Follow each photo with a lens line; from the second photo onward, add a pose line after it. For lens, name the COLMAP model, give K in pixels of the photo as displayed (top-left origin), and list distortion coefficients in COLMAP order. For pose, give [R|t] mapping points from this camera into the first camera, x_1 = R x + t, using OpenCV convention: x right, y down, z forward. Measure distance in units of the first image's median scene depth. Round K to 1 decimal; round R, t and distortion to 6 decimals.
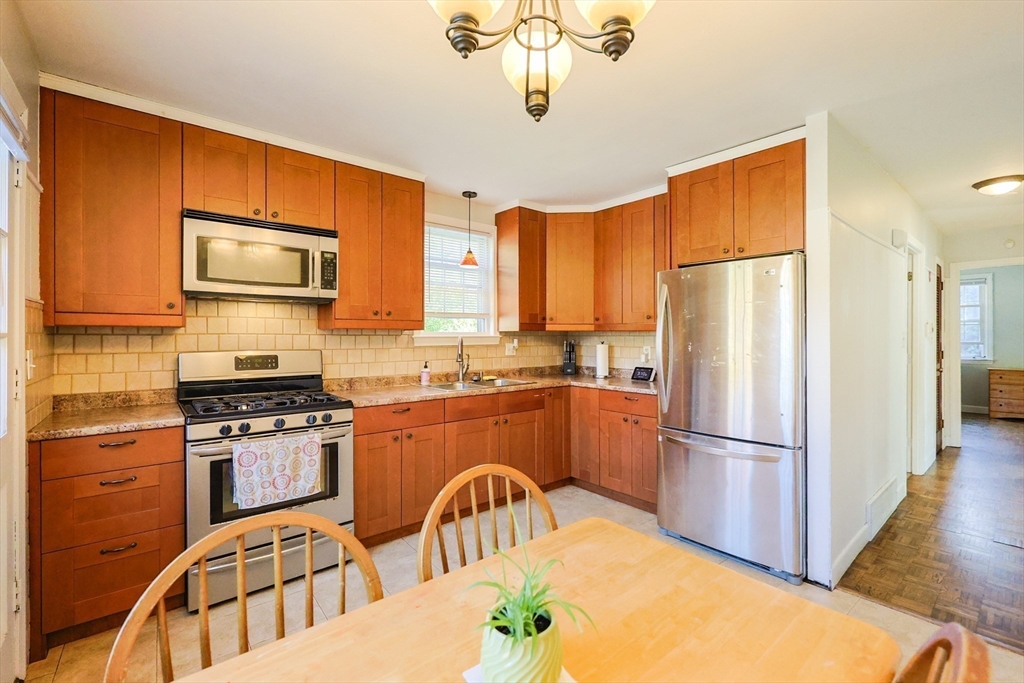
lens RADIAL K [[442.6, 0, 512.2], [0, 442.6, 338.1], [0, 0, 1]] dist [-0.005074, 0.000502]
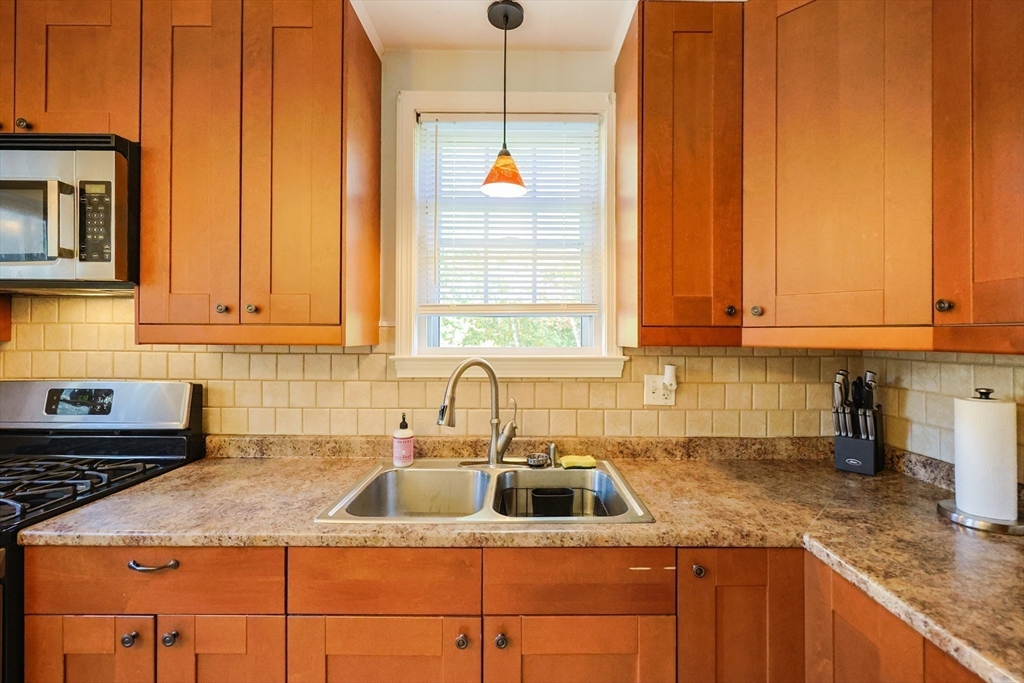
lens RADIAL K [[442.6, 0, 516.0], [0, 442.6, 339.7], [0, 0, 1]] dist [-0.005074, 0.000502]
pose [[0.775875, 0.008508, -0.630830, 0.161706], [-0.007216, 0.999963, 0.004612, -0.023212], [0.630846, 0.000973, 0.775908, 0.655671]]
